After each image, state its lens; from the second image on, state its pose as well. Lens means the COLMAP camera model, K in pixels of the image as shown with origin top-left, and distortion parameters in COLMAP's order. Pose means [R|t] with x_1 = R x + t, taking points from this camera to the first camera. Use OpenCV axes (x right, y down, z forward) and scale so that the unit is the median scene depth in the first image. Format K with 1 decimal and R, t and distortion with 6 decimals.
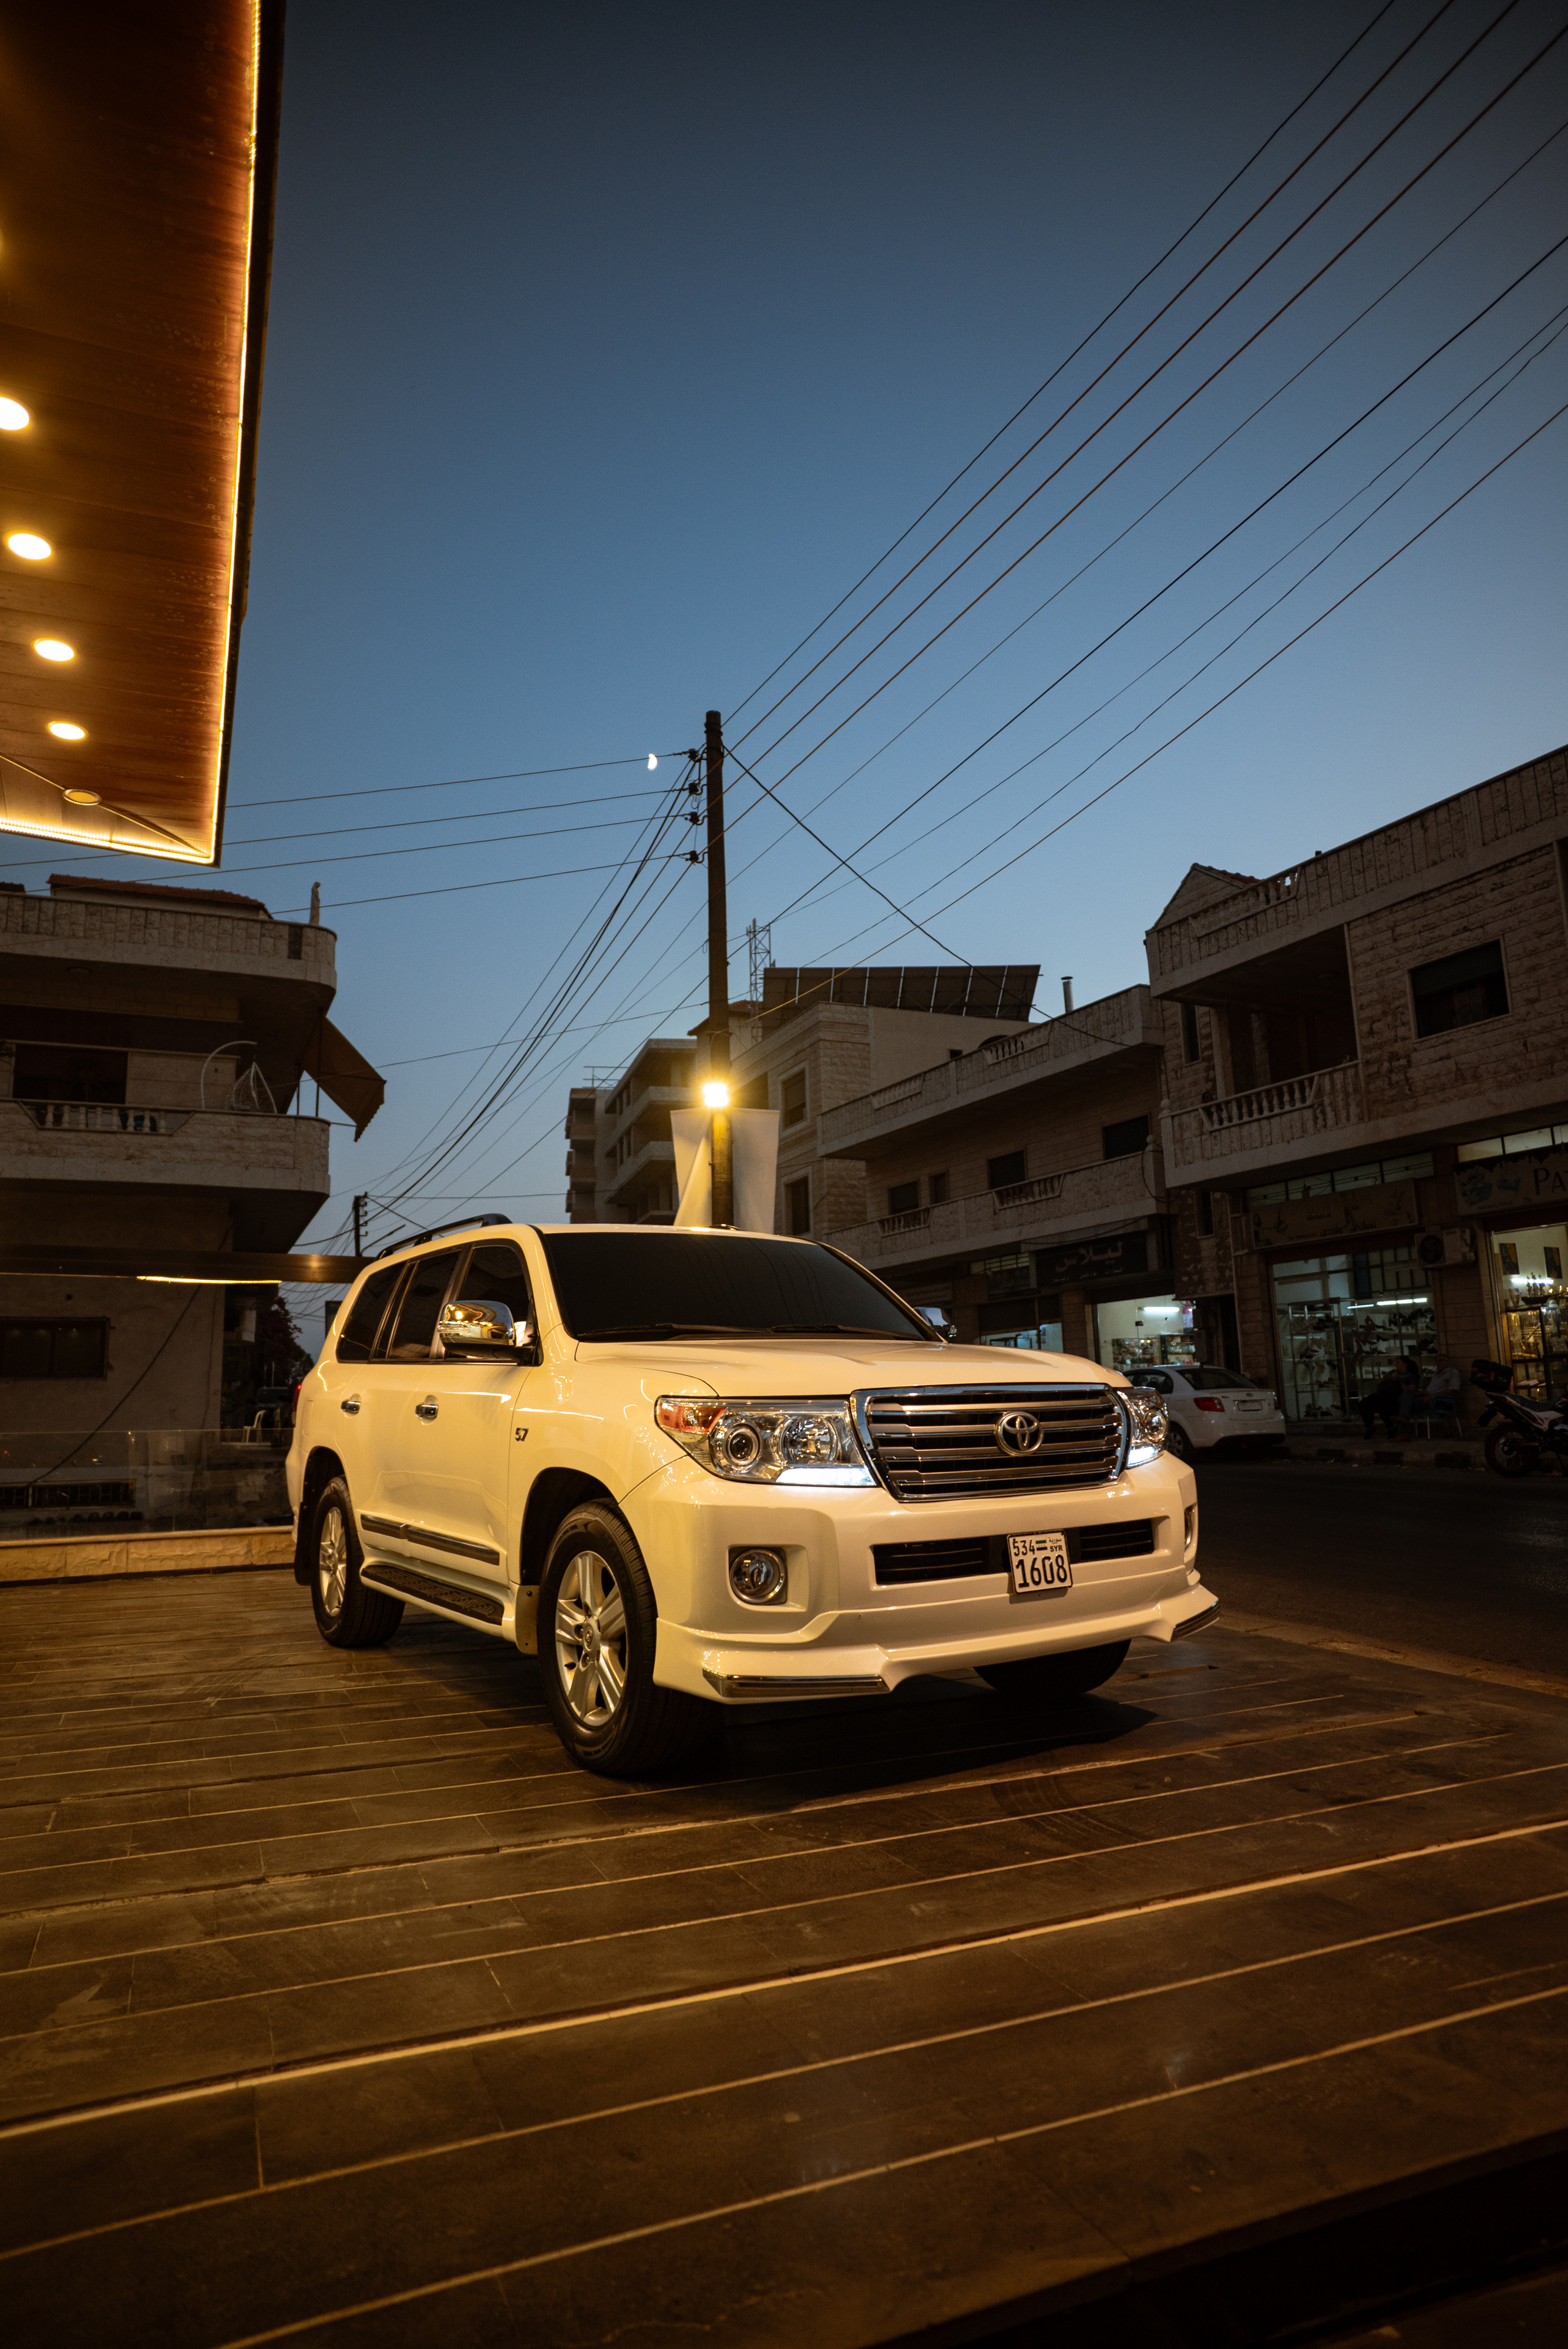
lens RADIAL K [[1389.3, 0, 773.5], [0, 1389.3, 1164.8], [0, 0, 1]] dist [-0.066652, 0.045341]
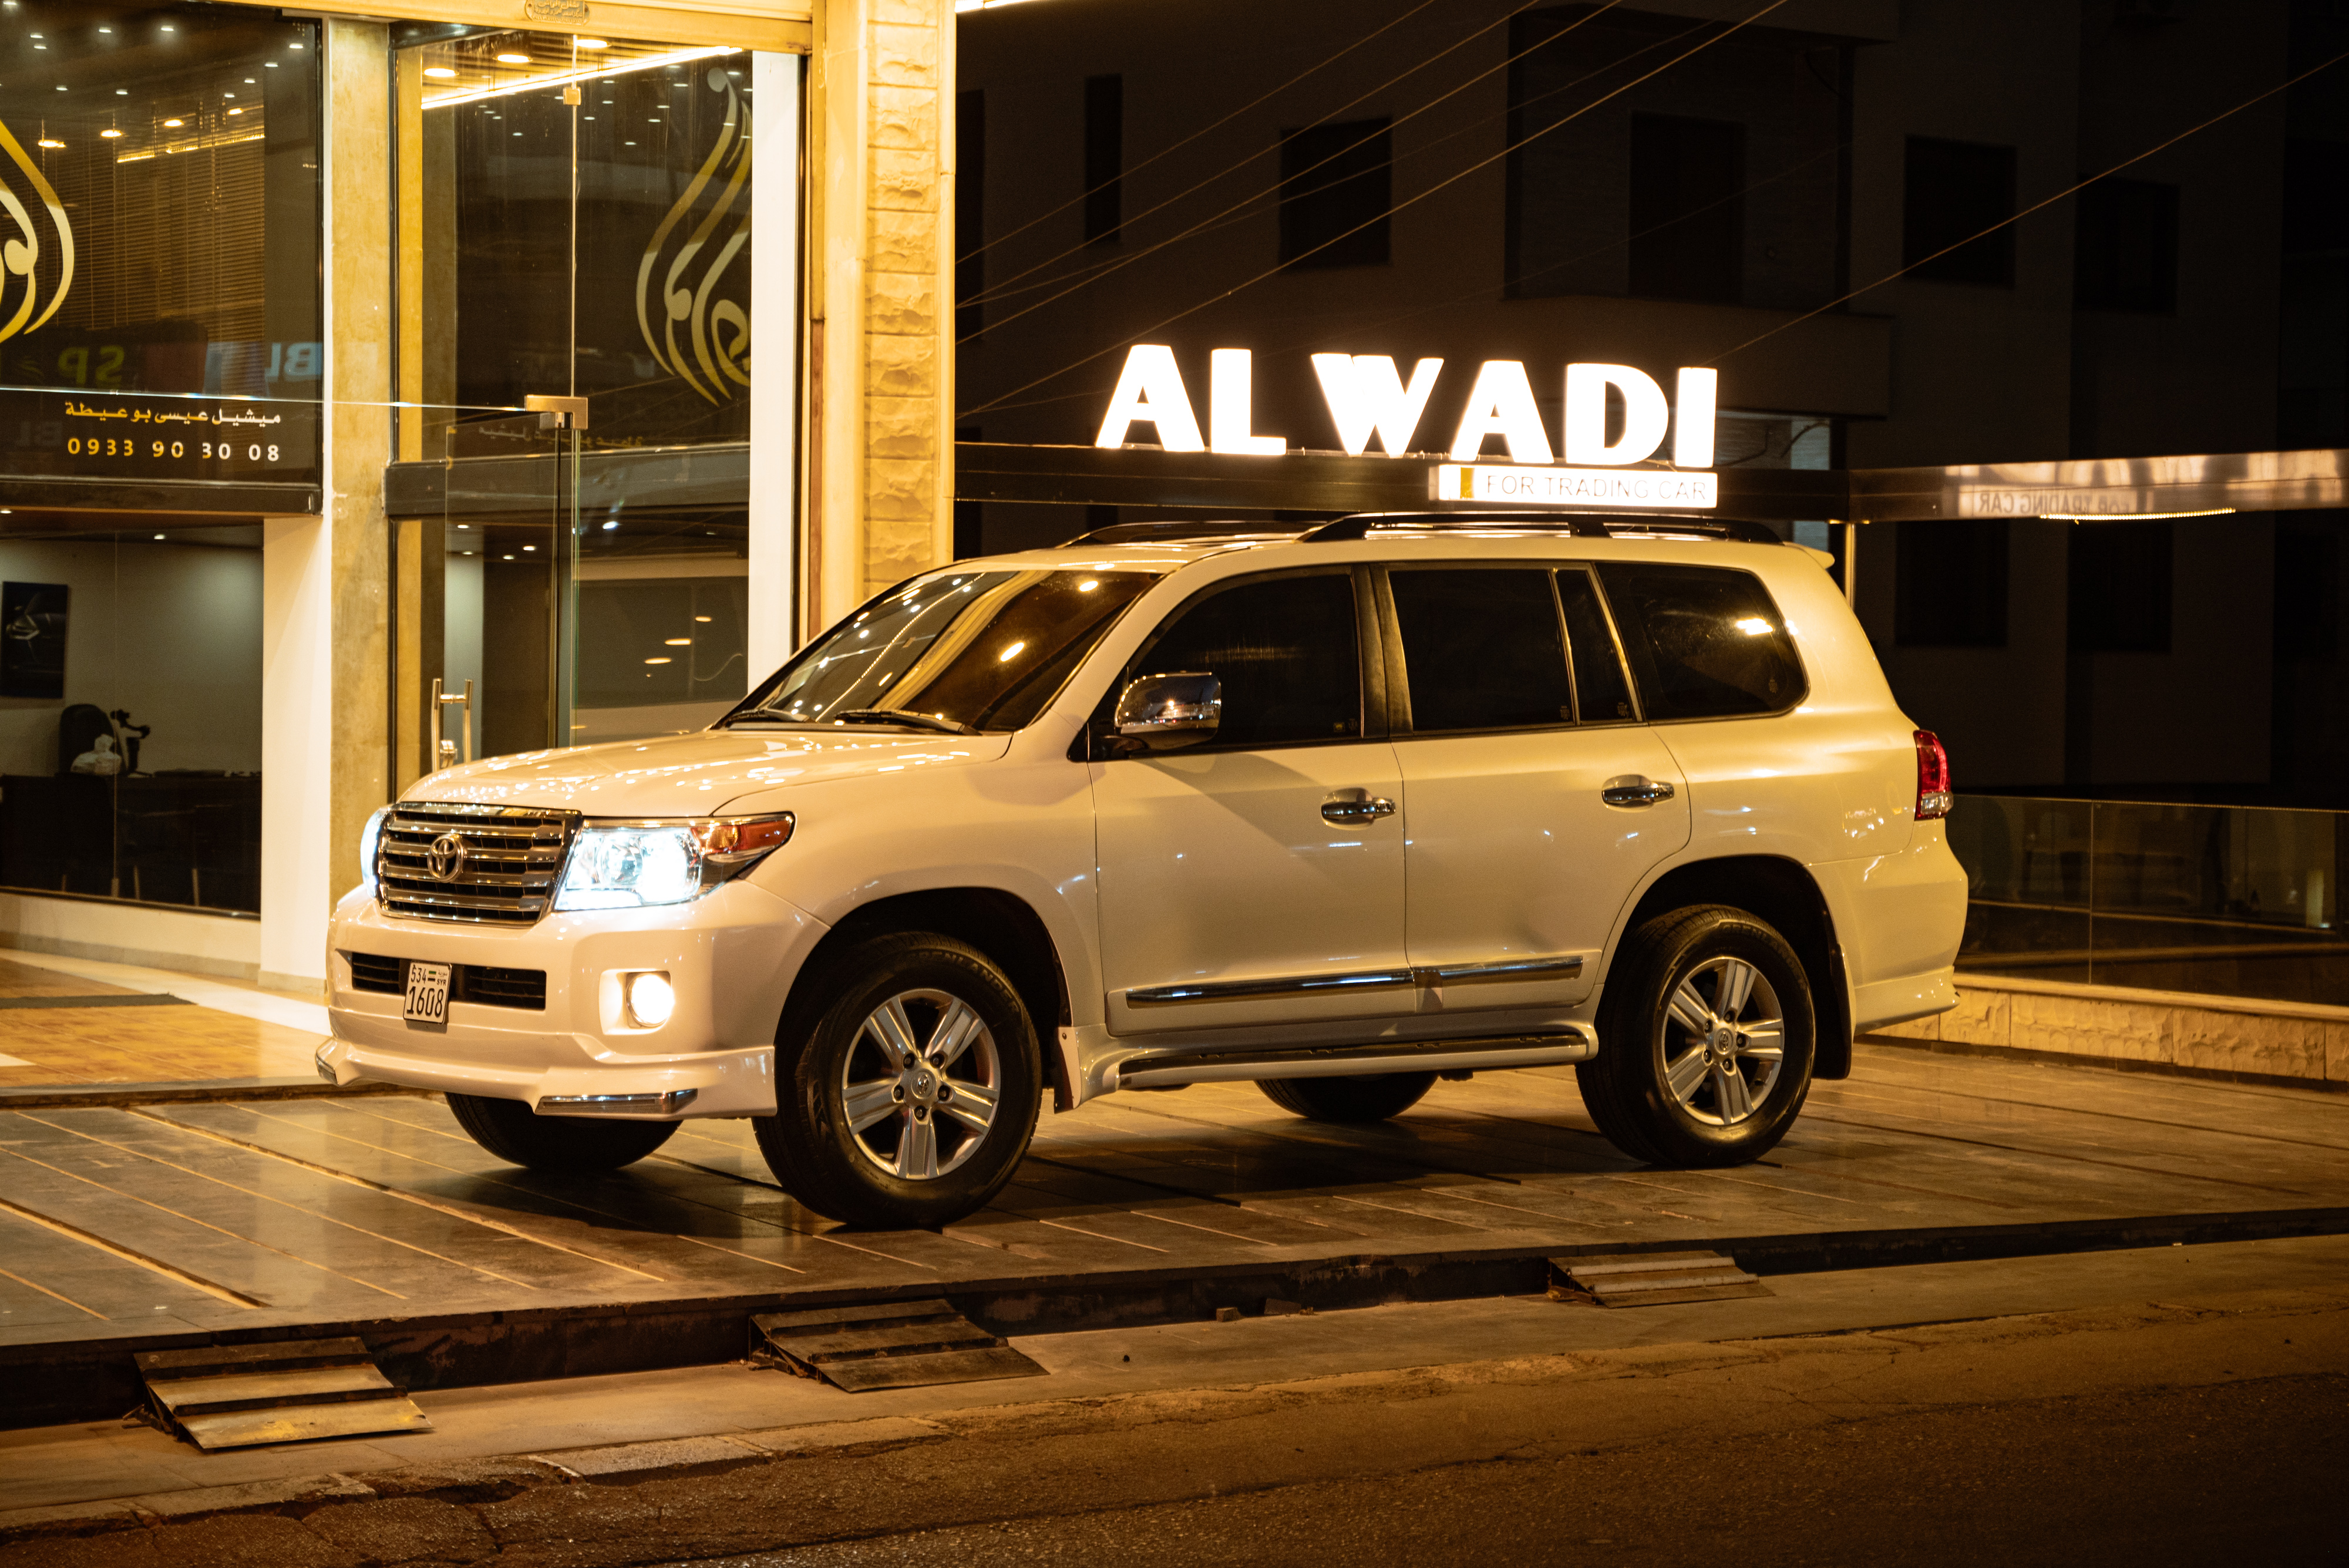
lens RADIAL K [[4760.9, 0, 1174.5], [0, 4760.9, 784.0], [0, 0, 1]] dist [0.256926, 0.125906]
pose [[0.086863, 0.051128, -0.994907, 3.383128], [0.165128, 0.984129, 0.064991, 0.015982], [0.982440, -0.169932, 0.077041, 1.226305]]
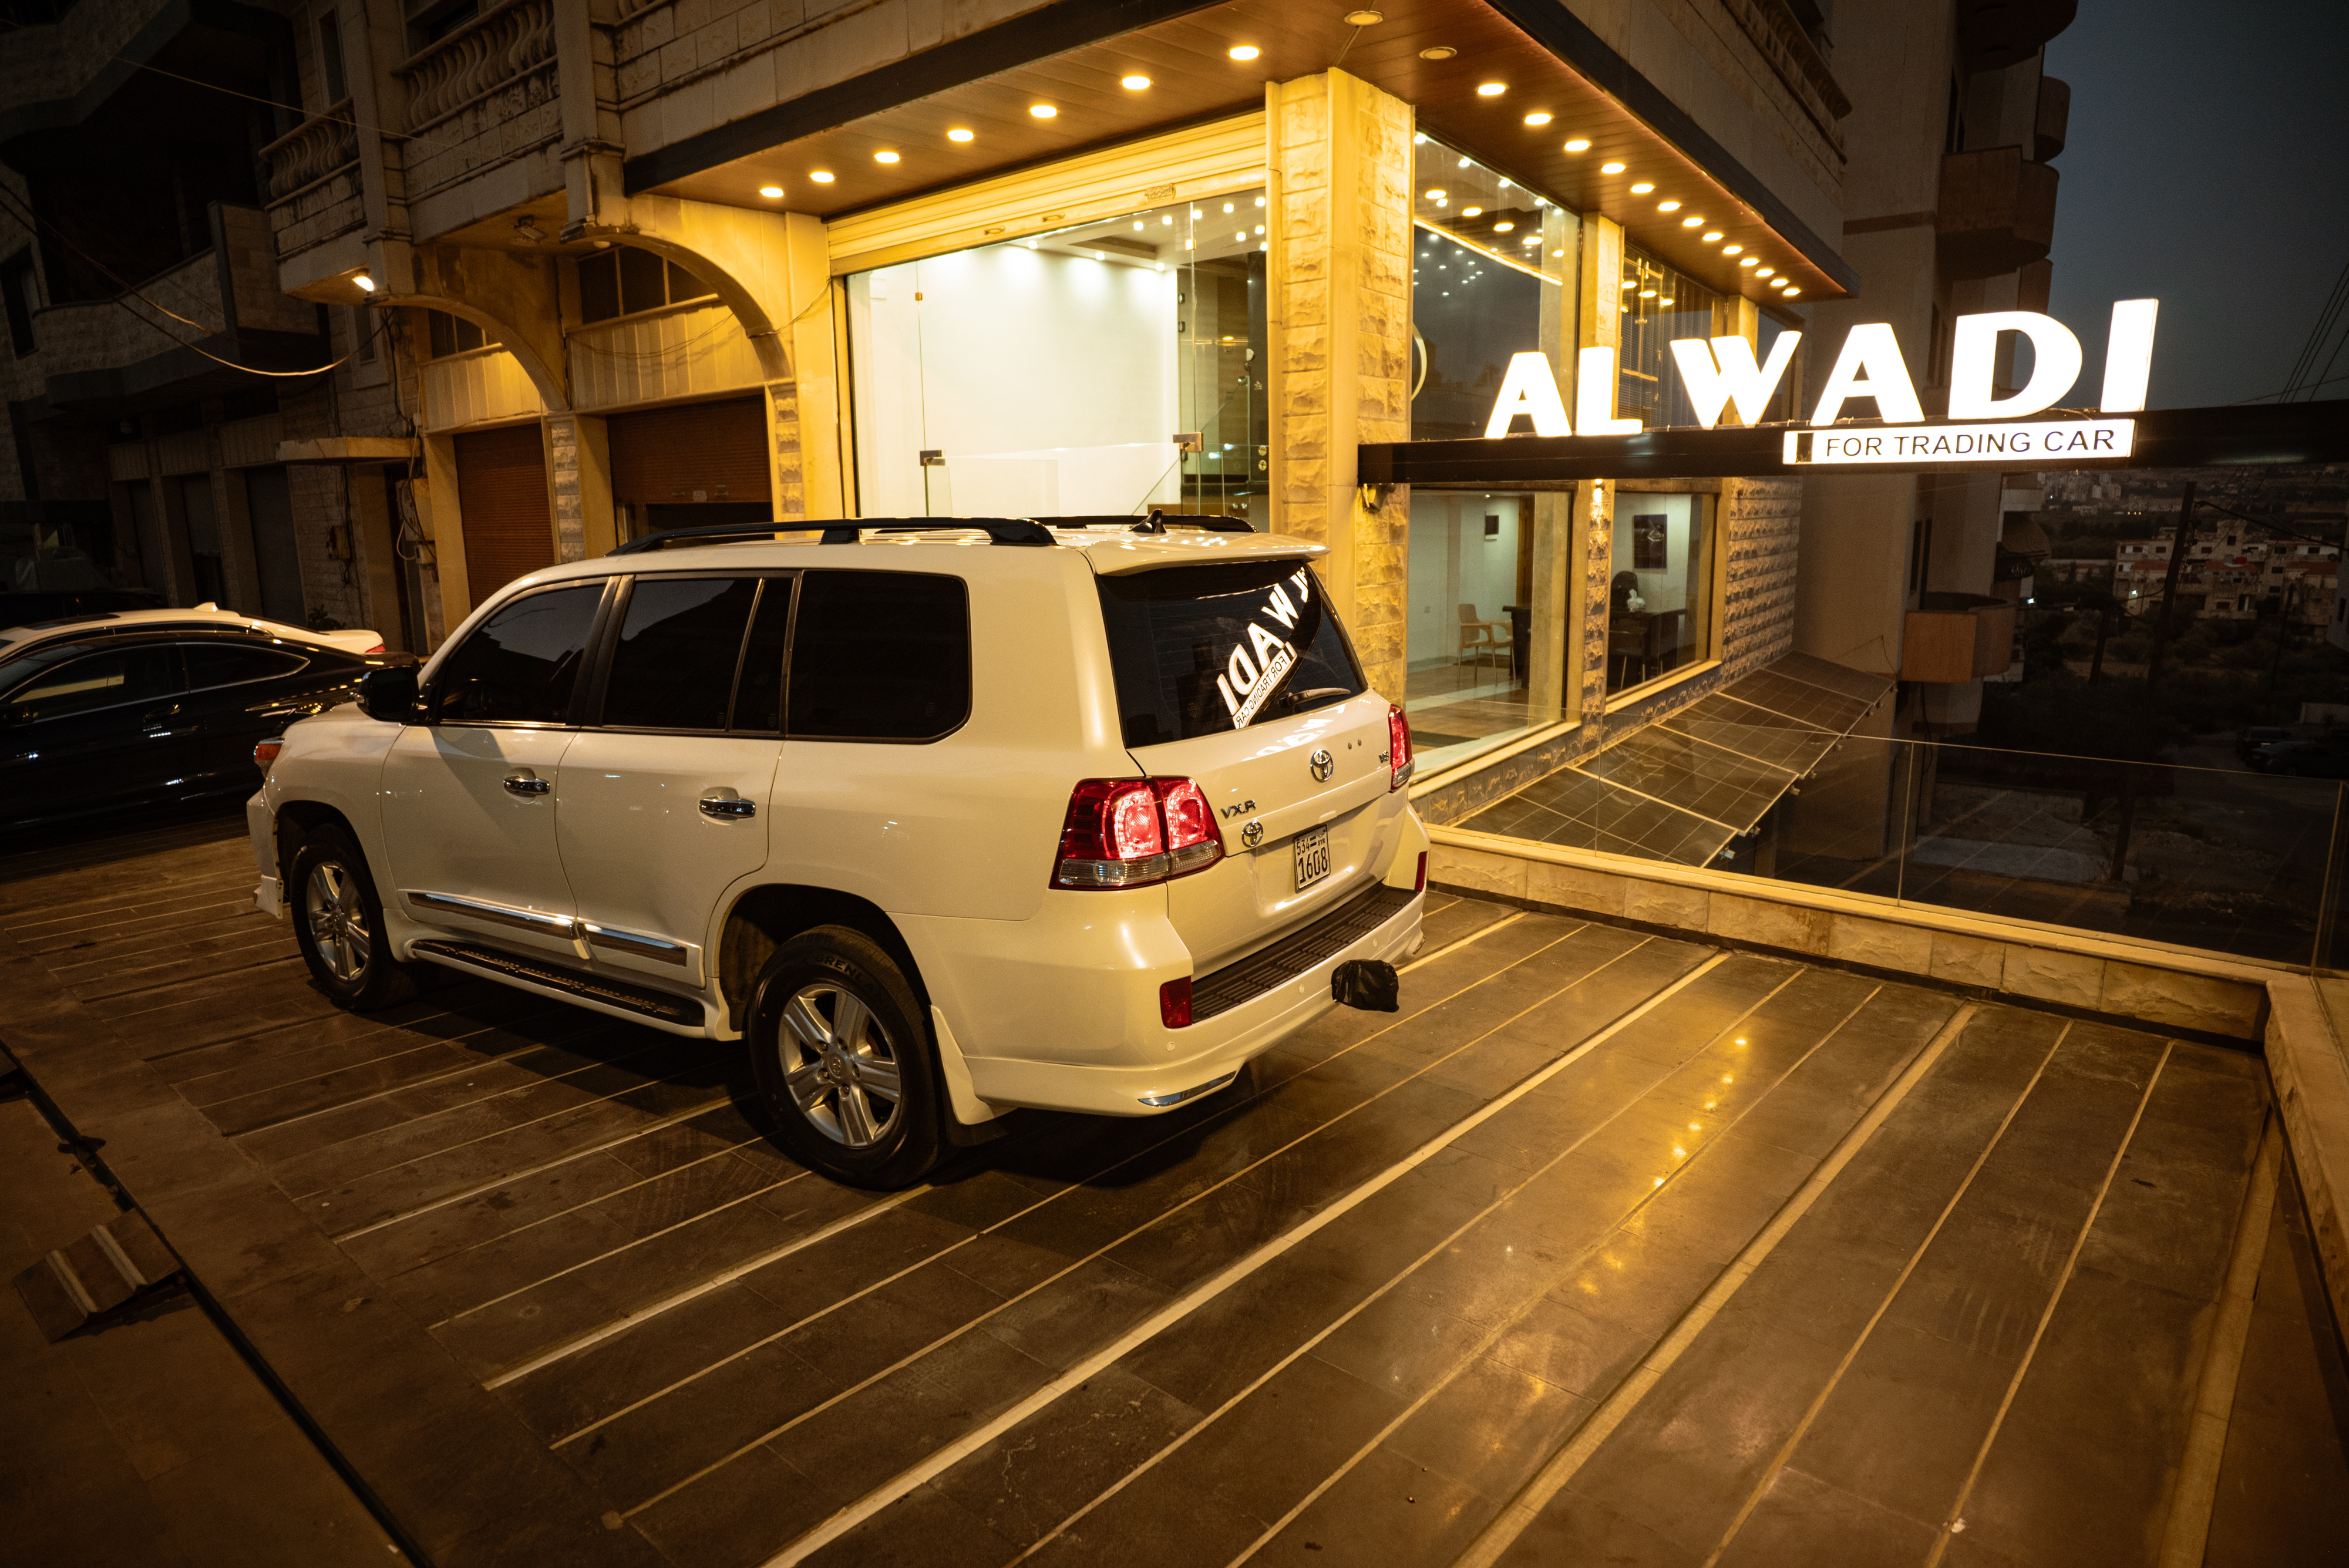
lens RADIAL K [[1389.3, 0, 1181.1], [0, 1389.3, 784.7], [0, 0, 1]] dist [-0.066652, 0.045341]
pose [[-0.899923, 0.121589, -0.418753, 0.052468], [0.113030, 0.992559, 0.045292, 0.281620], [0.421144, -0.006572, -0.906970, 2.897797]]
